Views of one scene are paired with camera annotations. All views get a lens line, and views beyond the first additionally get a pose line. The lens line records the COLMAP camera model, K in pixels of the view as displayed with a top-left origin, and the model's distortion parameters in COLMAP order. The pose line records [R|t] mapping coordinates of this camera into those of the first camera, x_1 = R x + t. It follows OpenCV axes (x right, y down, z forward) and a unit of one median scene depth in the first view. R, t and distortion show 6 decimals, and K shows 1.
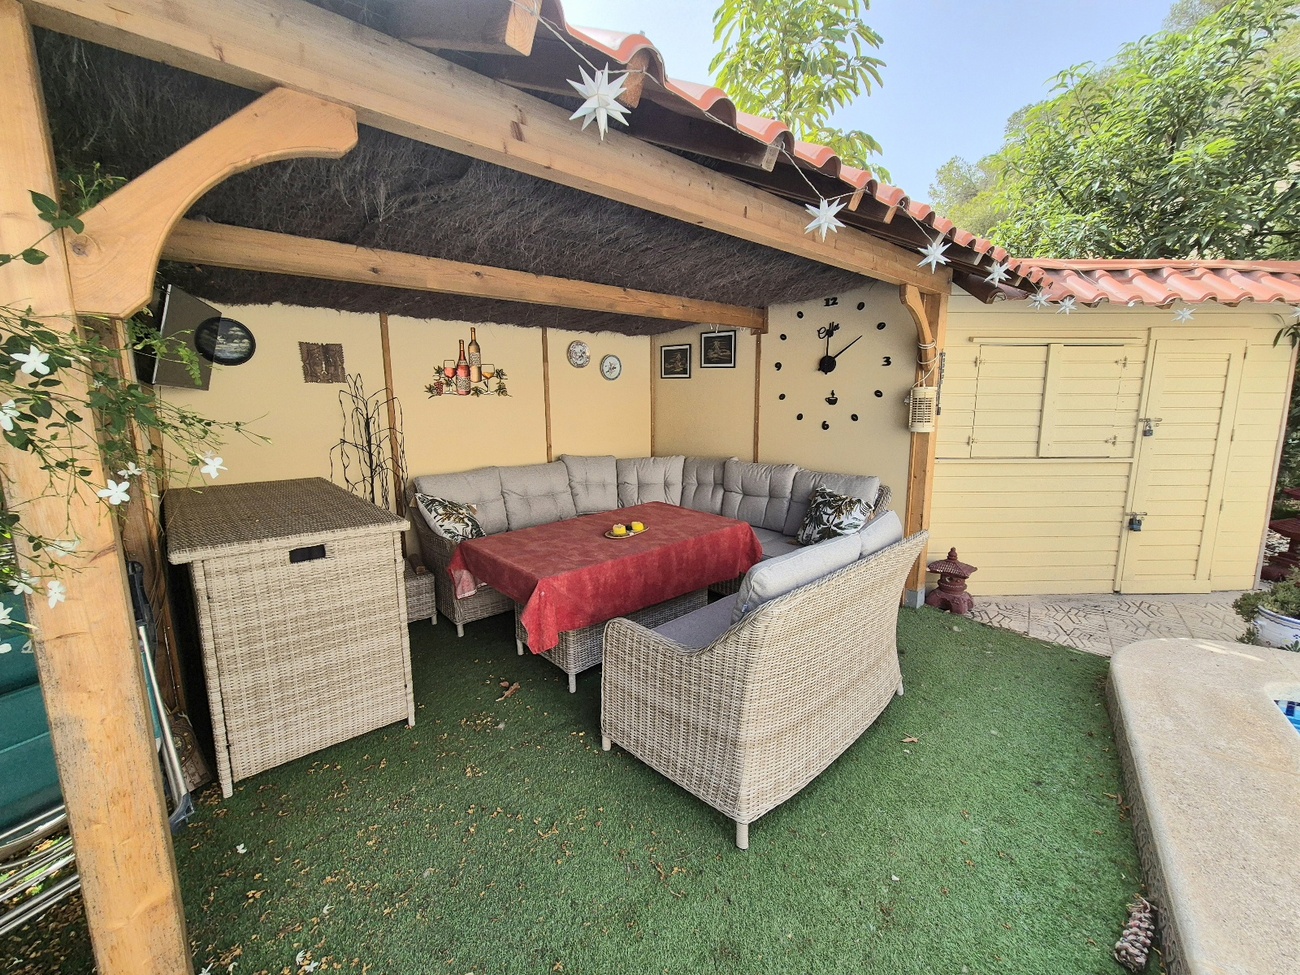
lens RADIAL K [[535.2, 0, 646.4], [0, 535.2, 485.0], [0, 0, 1]] dist [-0.000242, 0.000871]
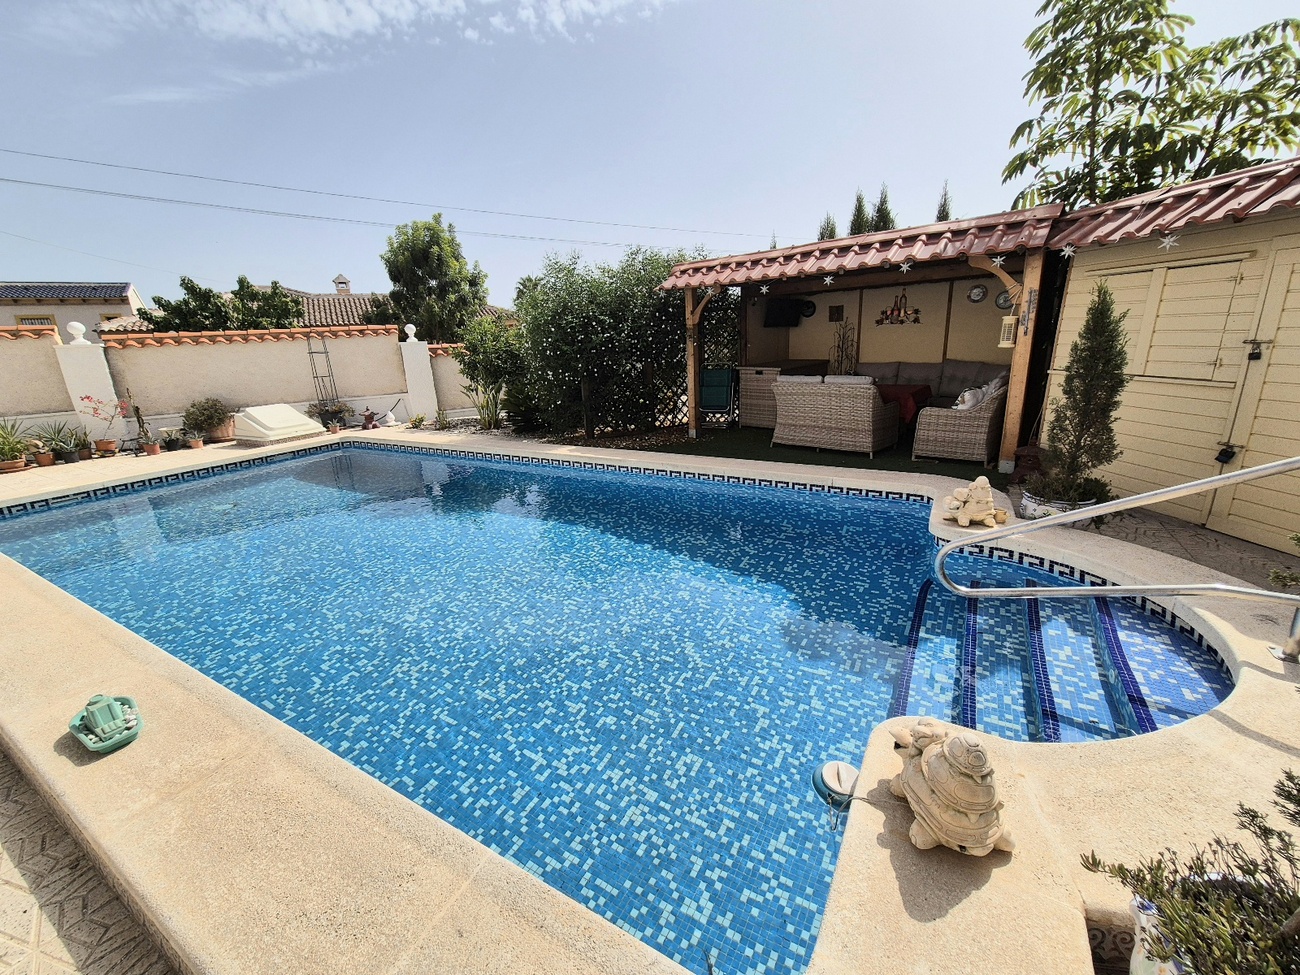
lens RADIAL K [[535.2, 0, 646.4], [0, 535.2, 485.0], [0, 0, 1]] dist [-0.000242, 0.000871]
pose [[0.097440, 0.273312, -0.956978, 1.748511], [-0.126064, 0.957198, 0.260539, 0.008198], [0.987225, 0.095254, 0.127724, -0.144381]]
